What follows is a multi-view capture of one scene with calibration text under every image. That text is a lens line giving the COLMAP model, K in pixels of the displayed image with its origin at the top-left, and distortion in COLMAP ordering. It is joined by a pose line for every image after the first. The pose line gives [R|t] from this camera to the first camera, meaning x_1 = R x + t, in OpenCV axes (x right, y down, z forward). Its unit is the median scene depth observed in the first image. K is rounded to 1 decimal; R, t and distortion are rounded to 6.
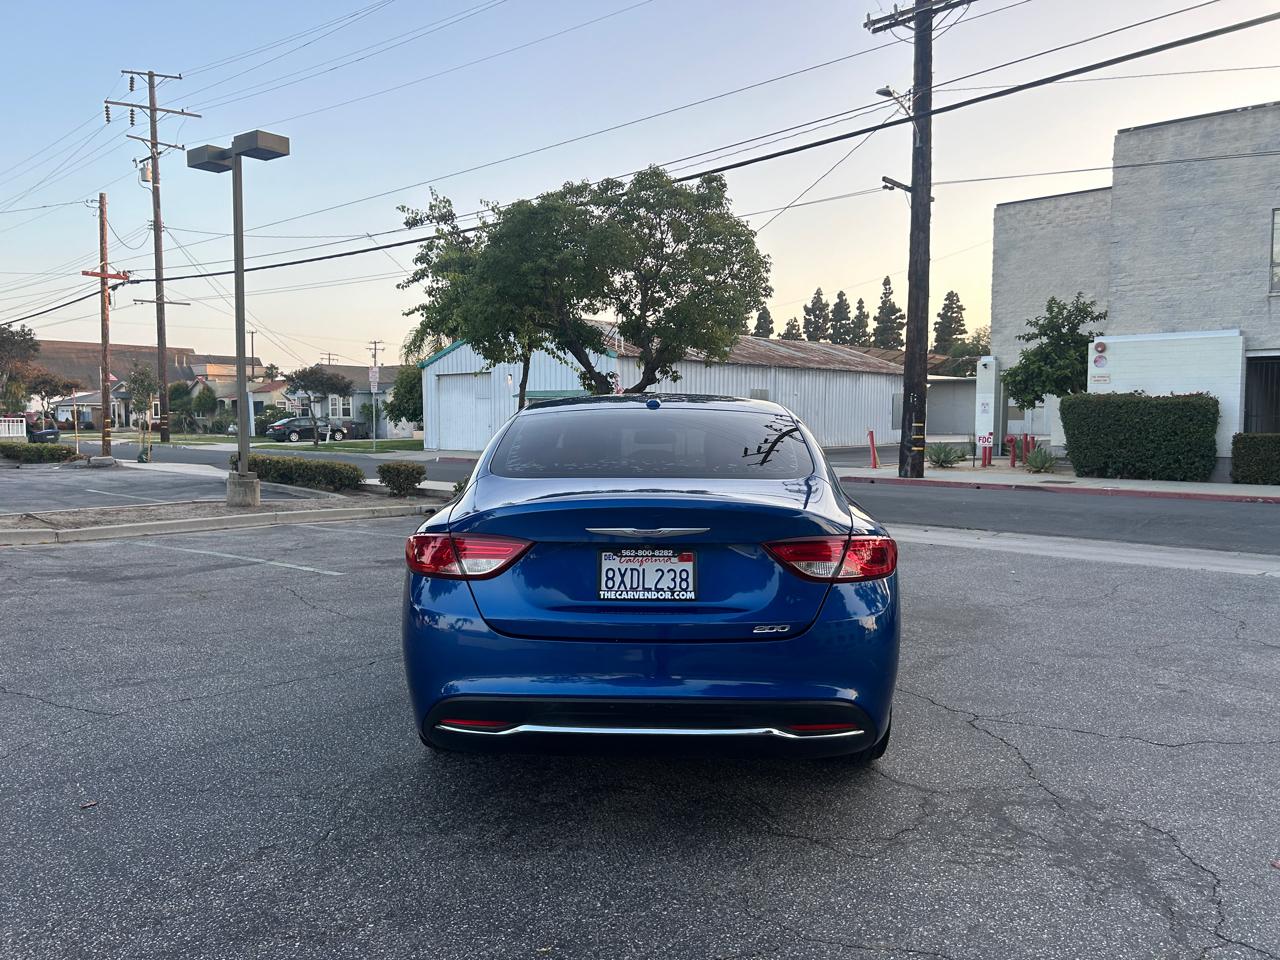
lens RADIAL K [[958.5, 0, 636.3], [0, 958.5, 476.1], [0, 0, 1]] dist [0.056546, -0.060163]
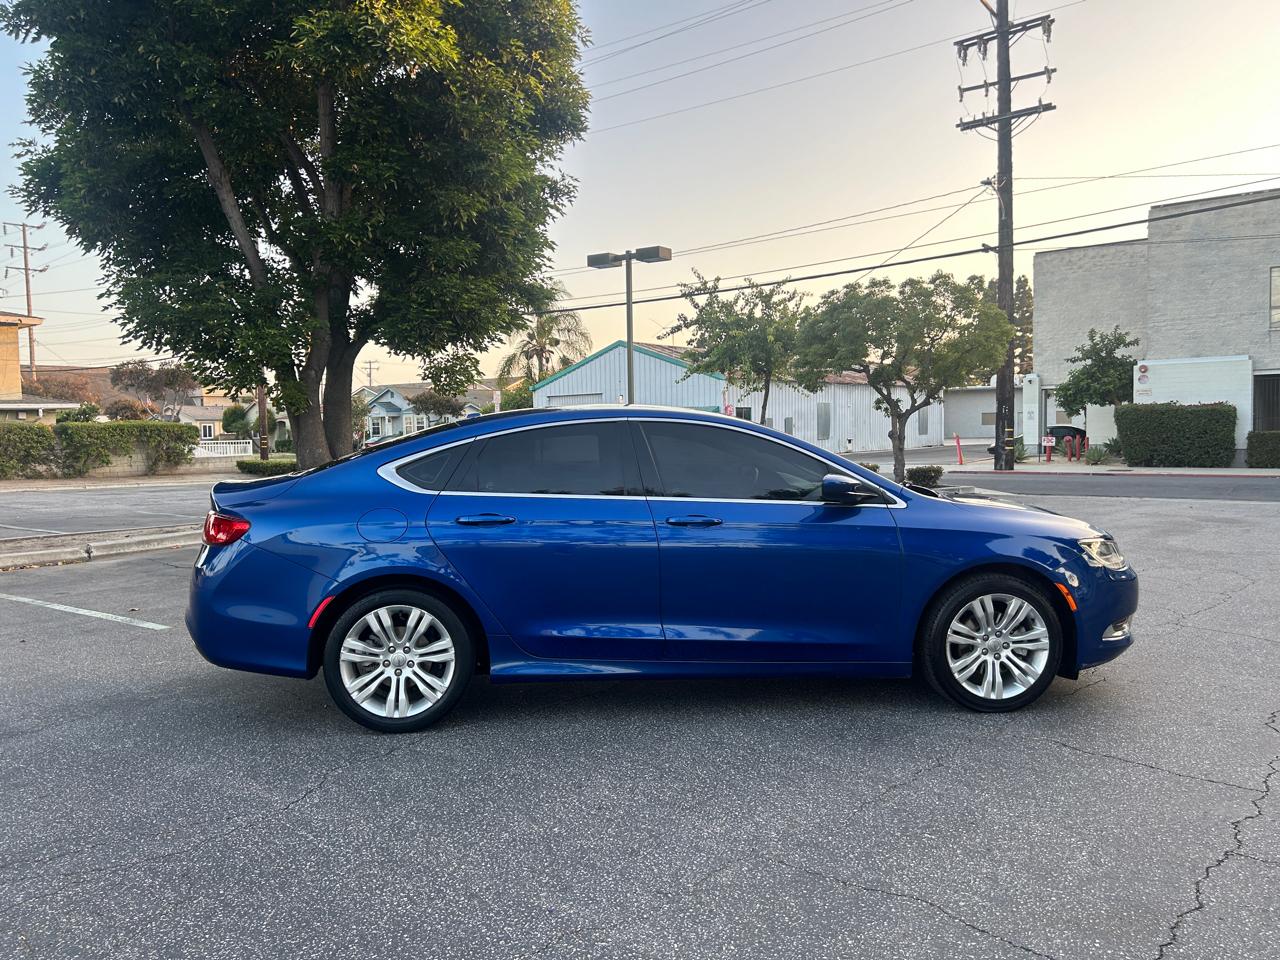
lens RADIAL K [[958.5, 0, 636.6], [0, 958.5, 472.5], [0, 0, 1]] dist [0.056546, -0.060163]
pose [[0.998007, -0.023473, 0.058569, -0.316203], [0.024385, 0.999592, -0.014902, 0.012992], [-0.058195, 0.016300, 0.998172, -0.304031]]
